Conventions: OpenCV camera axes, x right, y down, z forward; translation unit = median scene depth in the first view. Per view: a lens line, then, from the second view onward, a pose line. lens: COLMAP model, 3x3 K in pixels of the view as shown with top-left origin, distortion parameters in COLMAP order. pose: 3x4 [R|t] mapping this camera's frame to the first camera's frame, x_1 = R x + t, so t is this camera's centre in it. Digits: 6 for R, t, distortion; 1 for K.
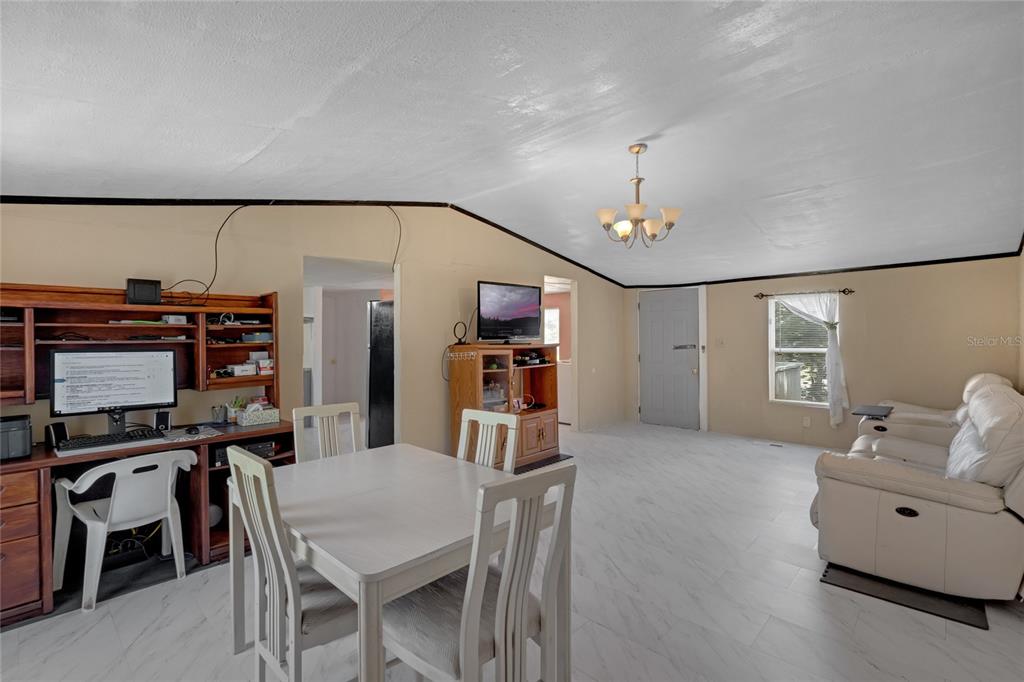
lens RADIAL K [[466.5, 0, 512.0], [0, 466.5, 341.0], [0, 0, 1]] dist [-0.002409, 0.000189]
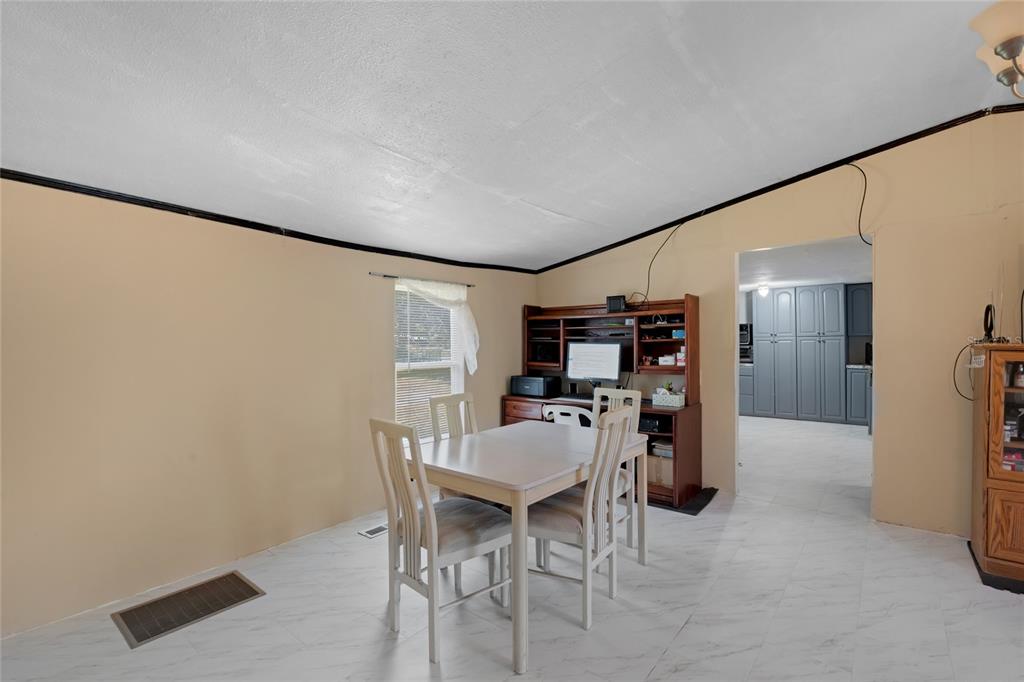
lens RADIAL K [[487.6, 0, 512.0], [0, 487.6, 341.0], [0, 0, 1]] dist [-0.000630, 0.000313]
pose [[0.072927, 0.000745, -0.997337, 0.682674], [-0.001037, 0.999999, 0.000671, 0.010790], [0.997337, 0.000986, 0.072928, 0.508077]]
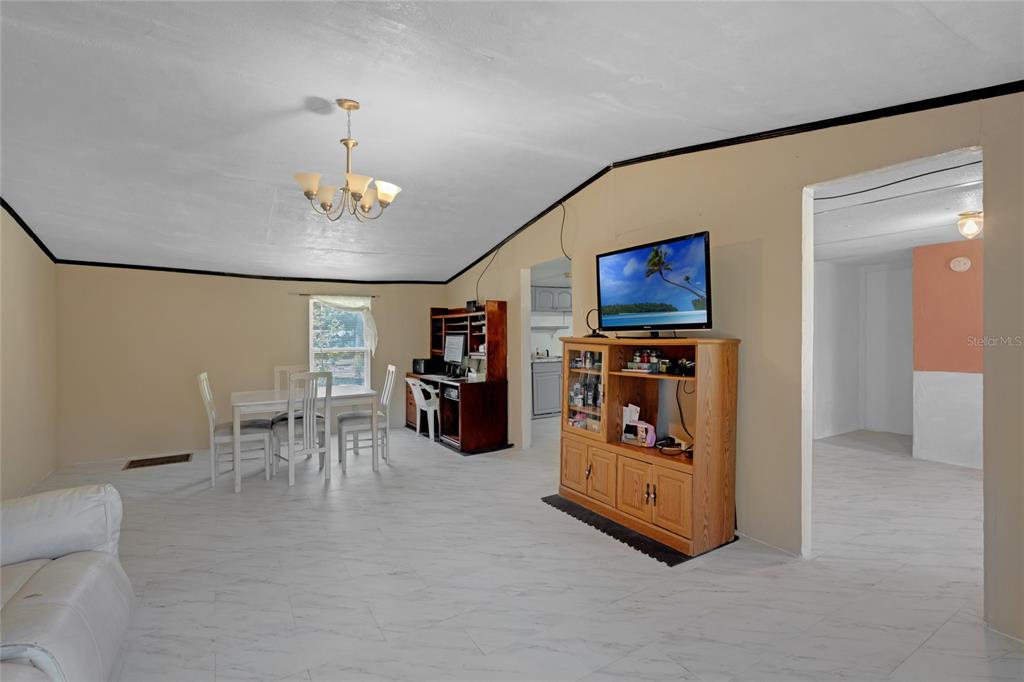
lens RADIAL K [[487.6, 0, 512.0], [0, 487.6, 341.0], [0, 0, 1]] dist [-0.000630, 0.000313]
pose [[-0.265505, 0.023185, -0.963831, 1.118073], [0.000007, 0.999711, 0.024046, -0.008510], [0.964110, 0.006378, -0.265428, 1.594759]]
